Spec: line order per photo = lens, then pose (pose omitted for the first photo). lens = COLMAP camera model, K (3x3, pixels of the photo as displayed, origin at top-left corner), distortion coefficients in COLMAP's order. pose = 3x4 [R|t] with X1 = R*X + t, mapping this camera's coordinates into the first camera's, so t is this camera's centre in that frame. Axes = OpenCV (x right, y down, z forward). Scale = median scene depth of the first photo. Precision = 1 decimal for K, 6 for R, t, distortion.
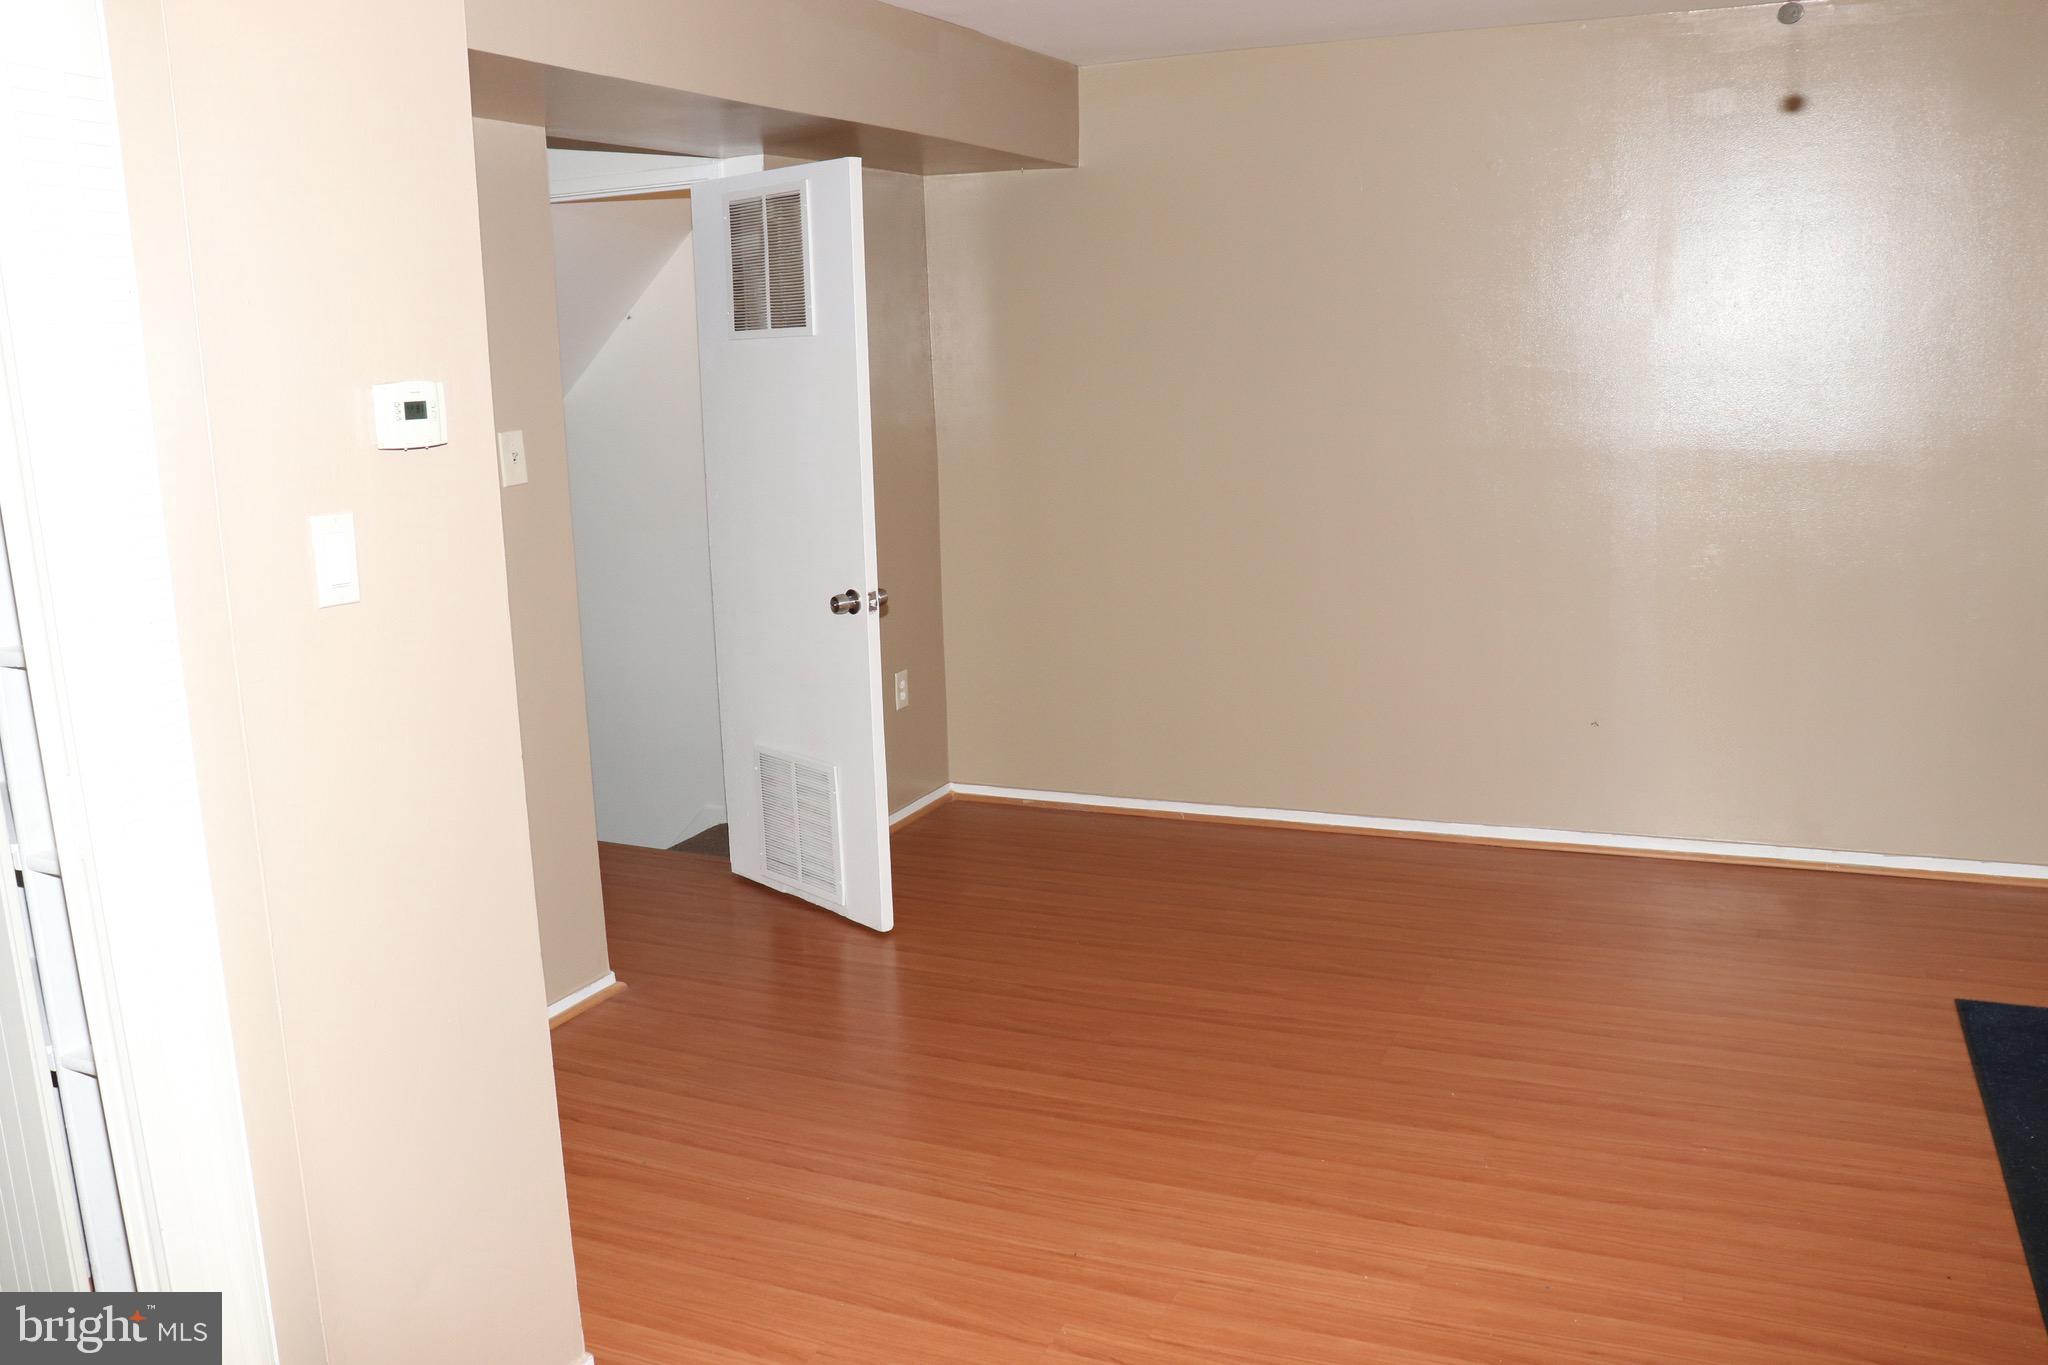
lens RADIAL K [[1676.7, 0, 1021.3], [0, 1676.7, 684.4], [0, 0, 1]] dist [-0.174191, 0.150529]
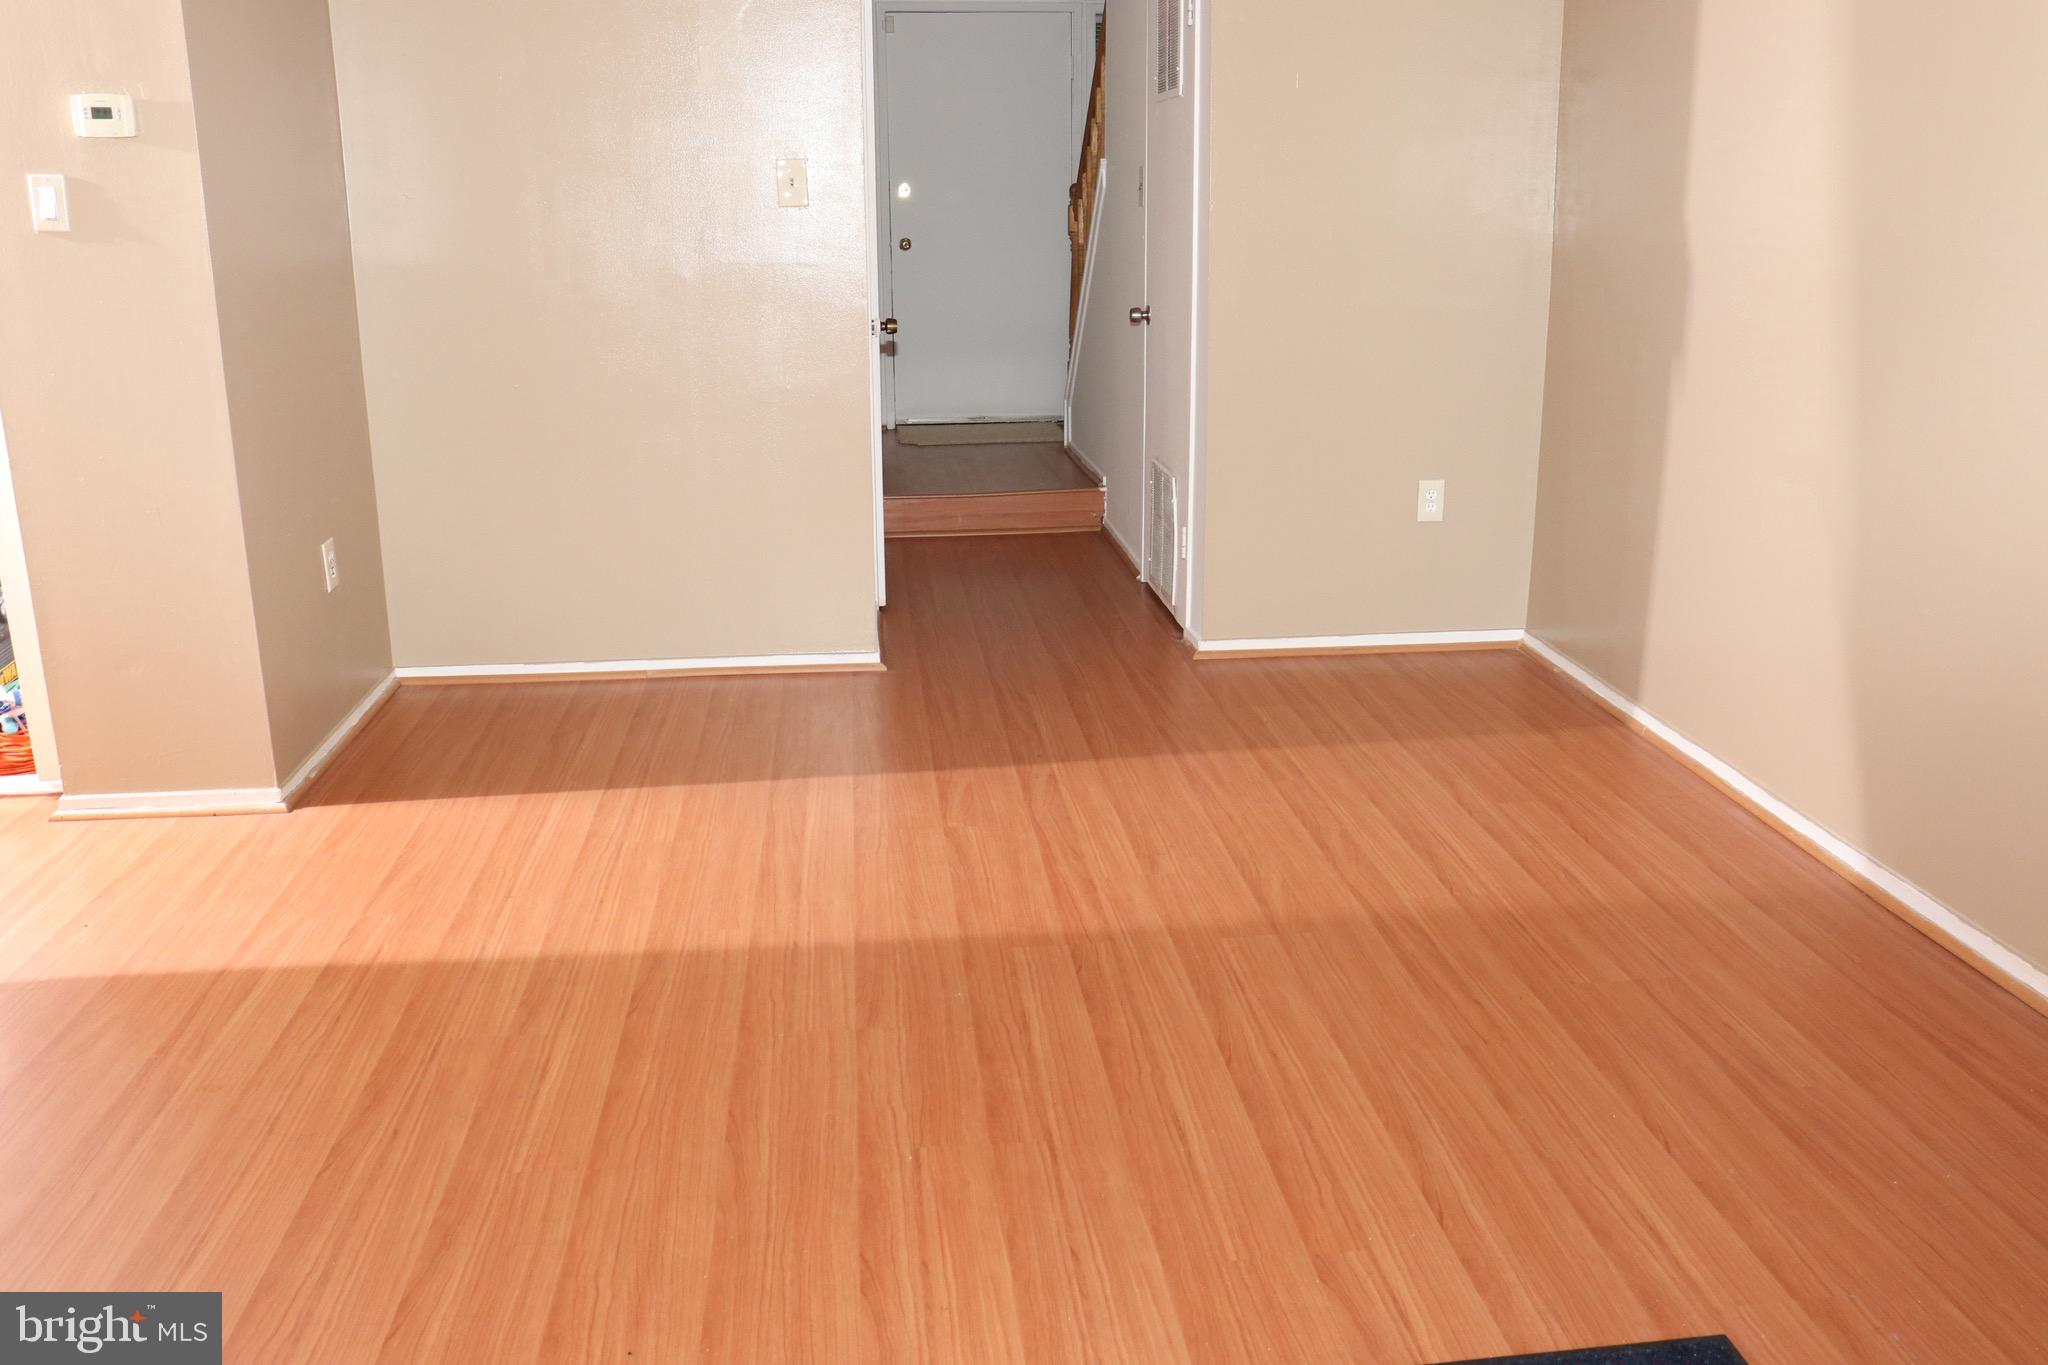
lens RADIAL K [[1676.7, 0, 1023.3], [0, 1676.7, 680.7], [0, 0, 1]] dist [-0.174191, 0.150529]
pose [[0.490112, 0.263633, -0.830836, 1.126735], [-0.180850, 0.963180, 0.198943, -0.079499], [0.852692, 0.052752, 0.519744, 0.736299]]
